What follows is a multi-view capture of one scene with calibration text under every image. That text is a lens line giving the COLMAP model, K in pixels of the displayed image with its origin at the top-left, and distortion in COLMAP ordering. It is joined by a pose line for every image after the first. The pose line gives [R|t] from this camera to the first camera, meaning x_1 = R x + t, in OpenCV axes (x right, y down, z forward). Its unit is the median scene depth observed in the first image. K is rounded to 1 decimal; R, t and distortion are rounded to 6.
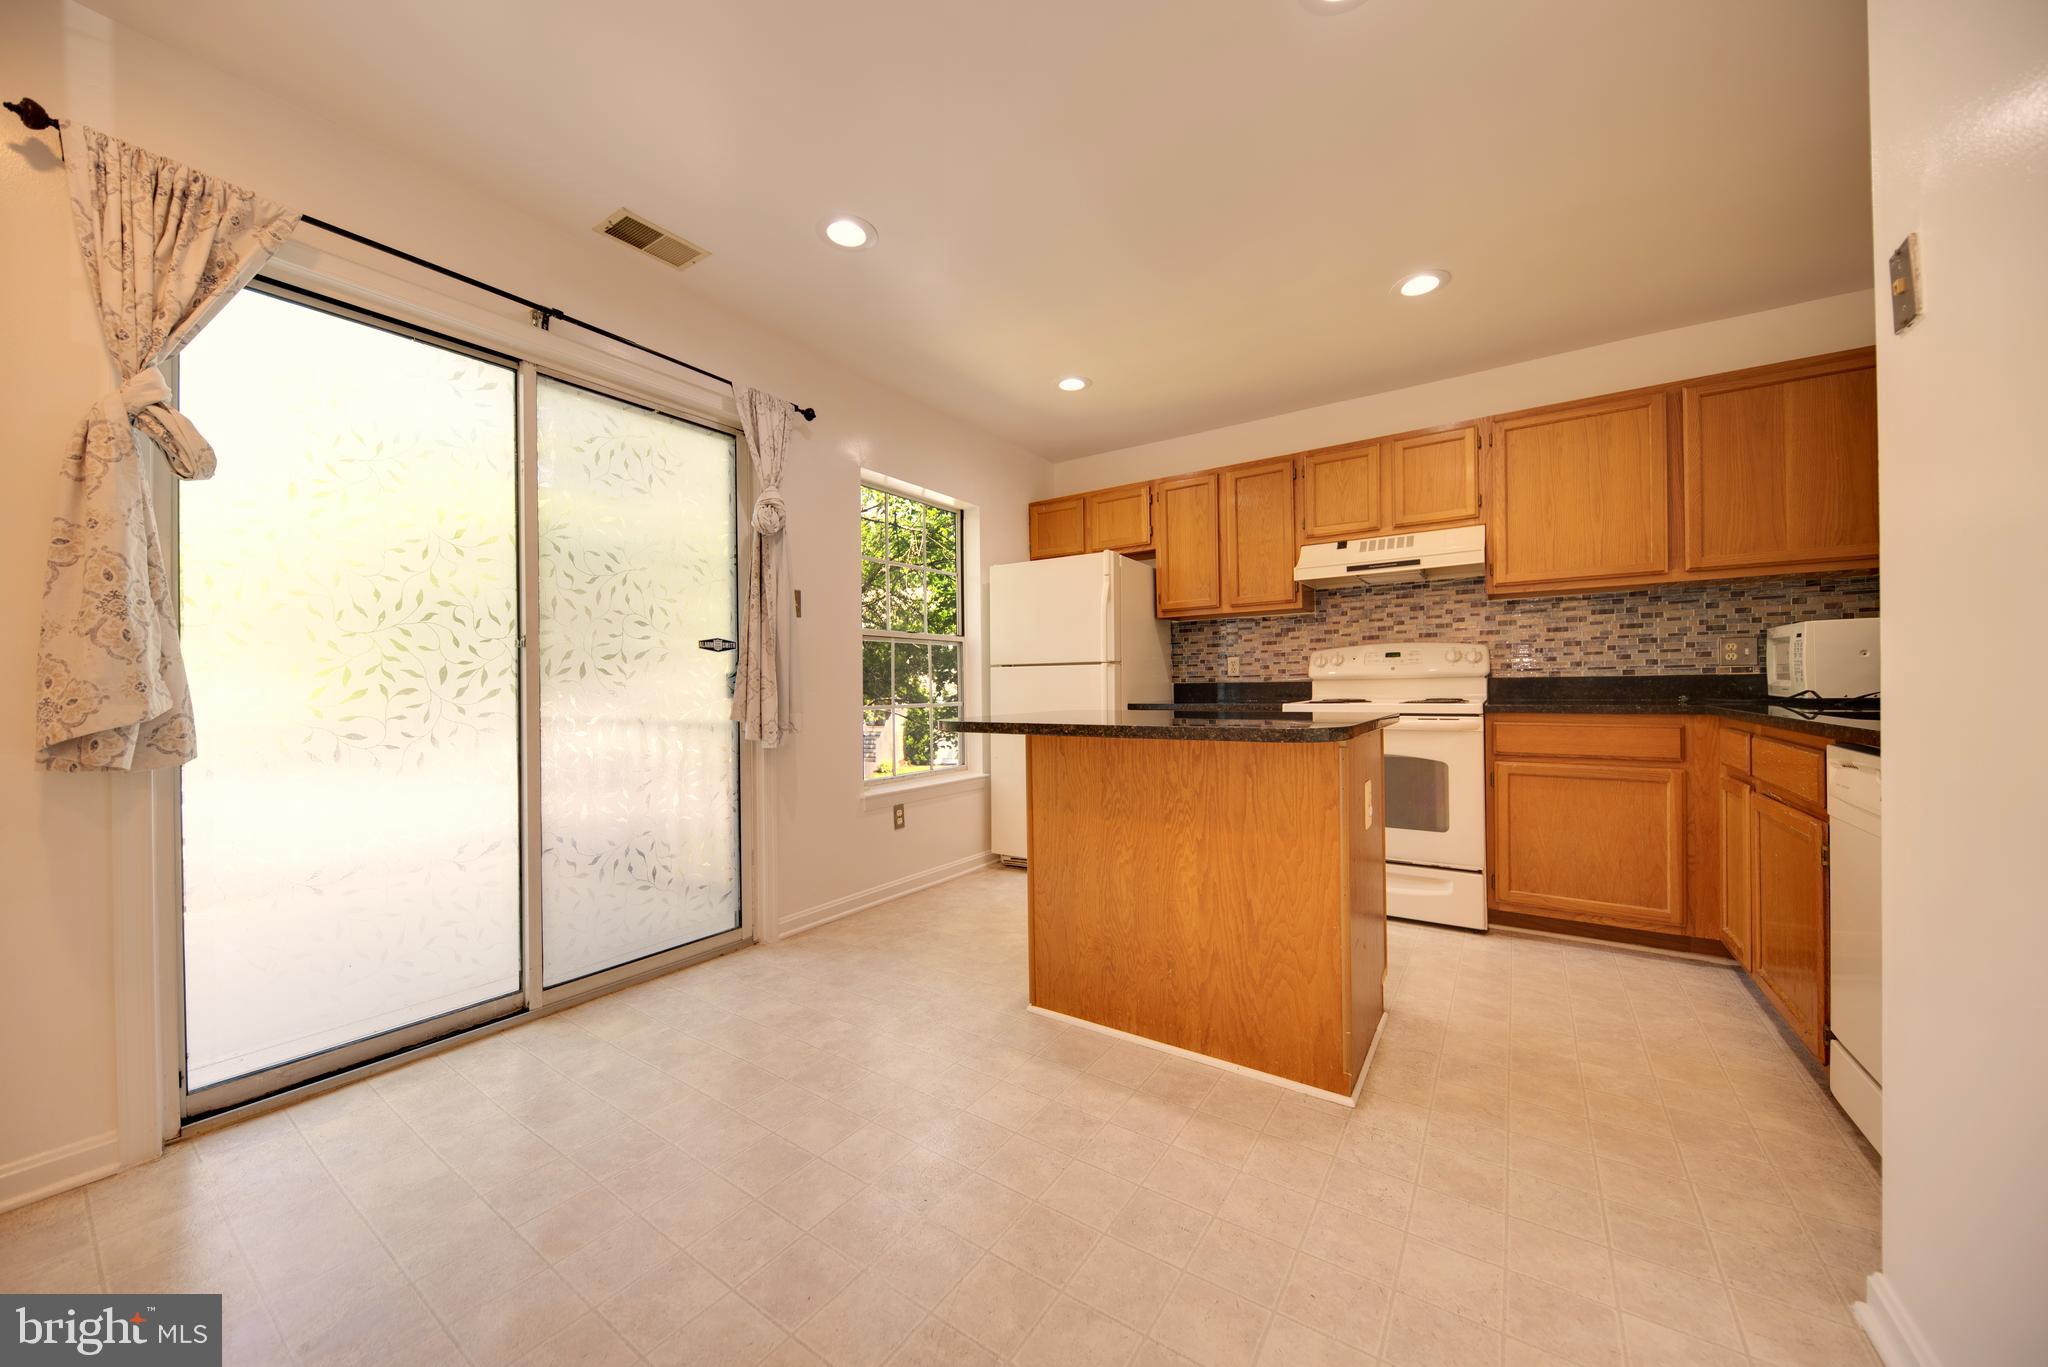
lens RADIAL K [[712.4, 0, 1028.7], [0, 712.4, 684.2], [0, 0, 1]] dist [-0.003018, -0.000667]
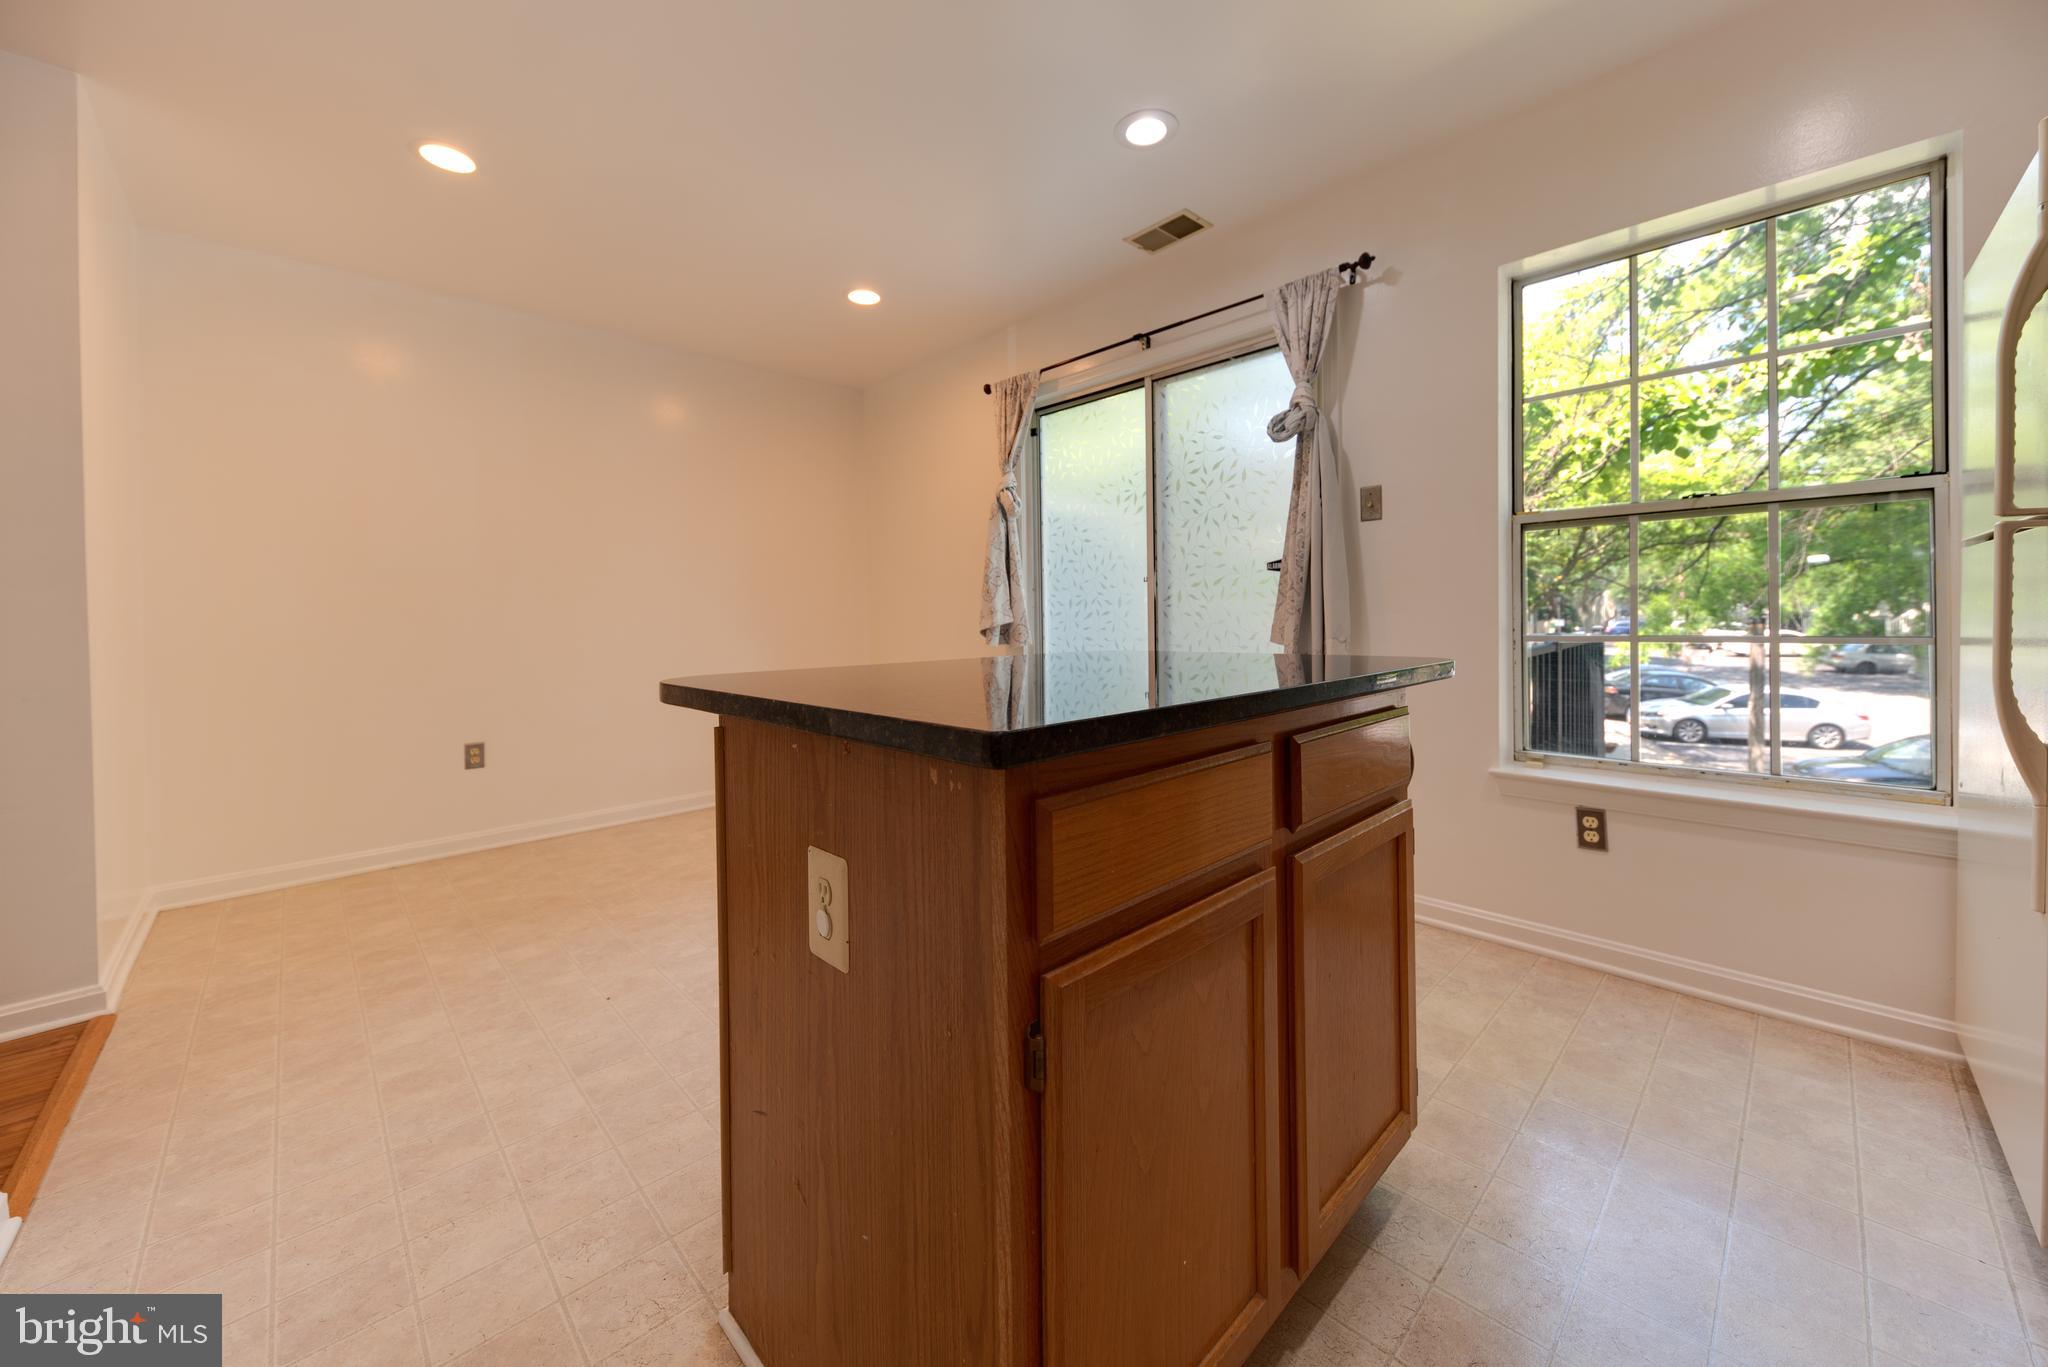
lens RADIAL K [[759.5, 0, 1053.7], [0, 759.5, 616.2], [0, 0, 1]] dist [-0.002178, -0.000308]
pose [[-0.194147, 0.012984, -0.980886, 0.631220], [0.021894, 0.999721, 0.008899, -0.001131], [0.980728, -0.019748, -0.194377, 0.874811]]
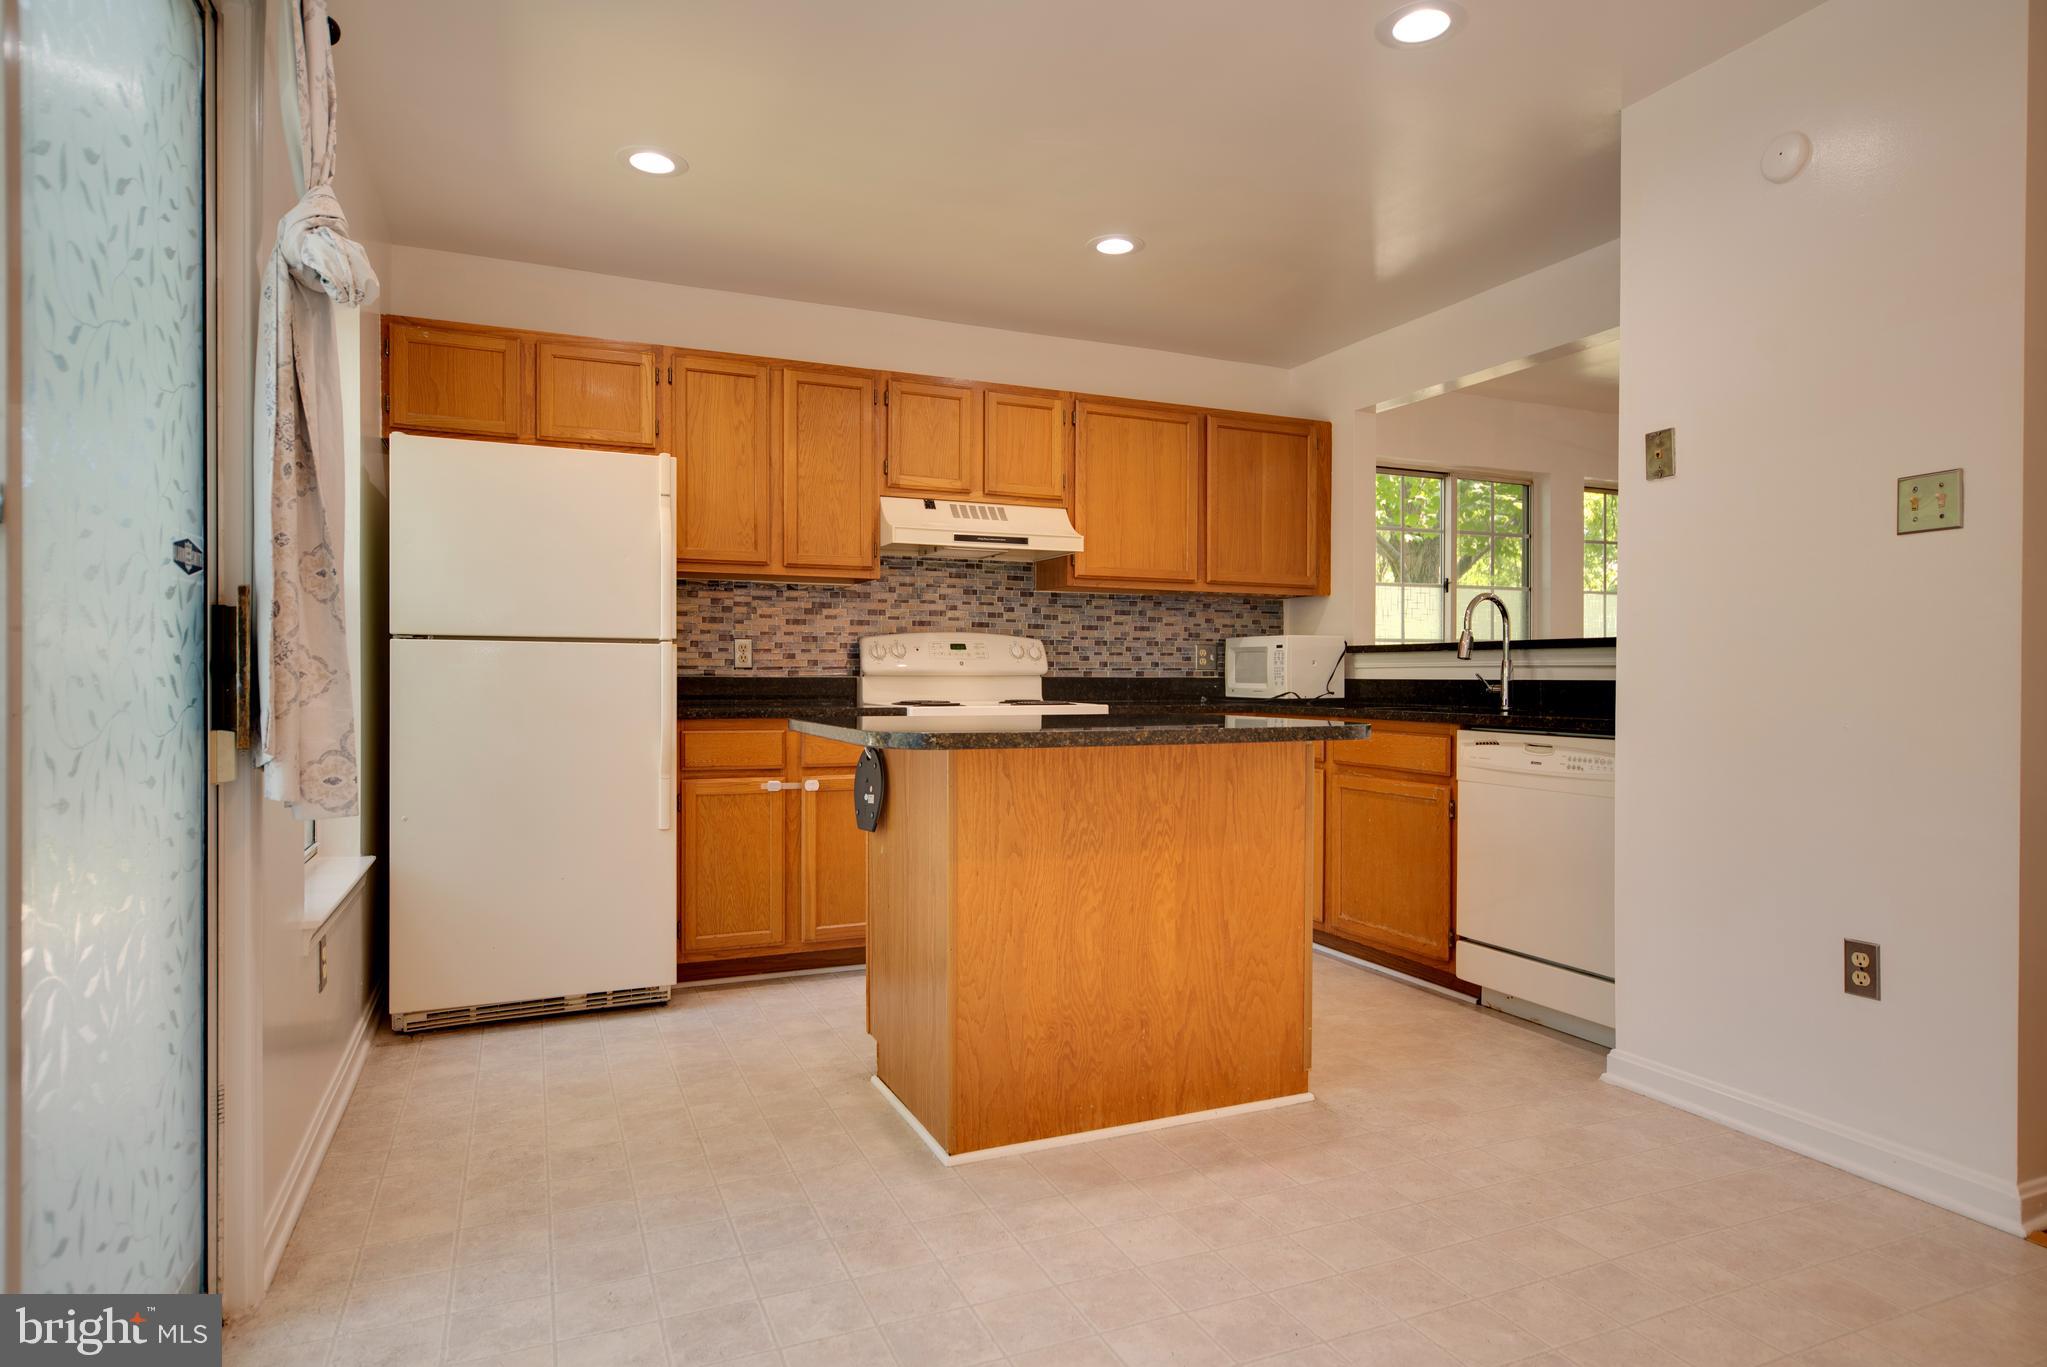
lens RADIAL K [[1136.7, 0, 1023.0], [0, 1136.7, 695.5], [0, 0, 1]] dist [-0.002678, 0.000947]
pose [[0.532409, 0.003354, 0.846481, -0.698127], [-0.011982, 0.999922, 0.003574, 0.011226], [-0.846403, -0.012045, 0.532407, 0.306235]]
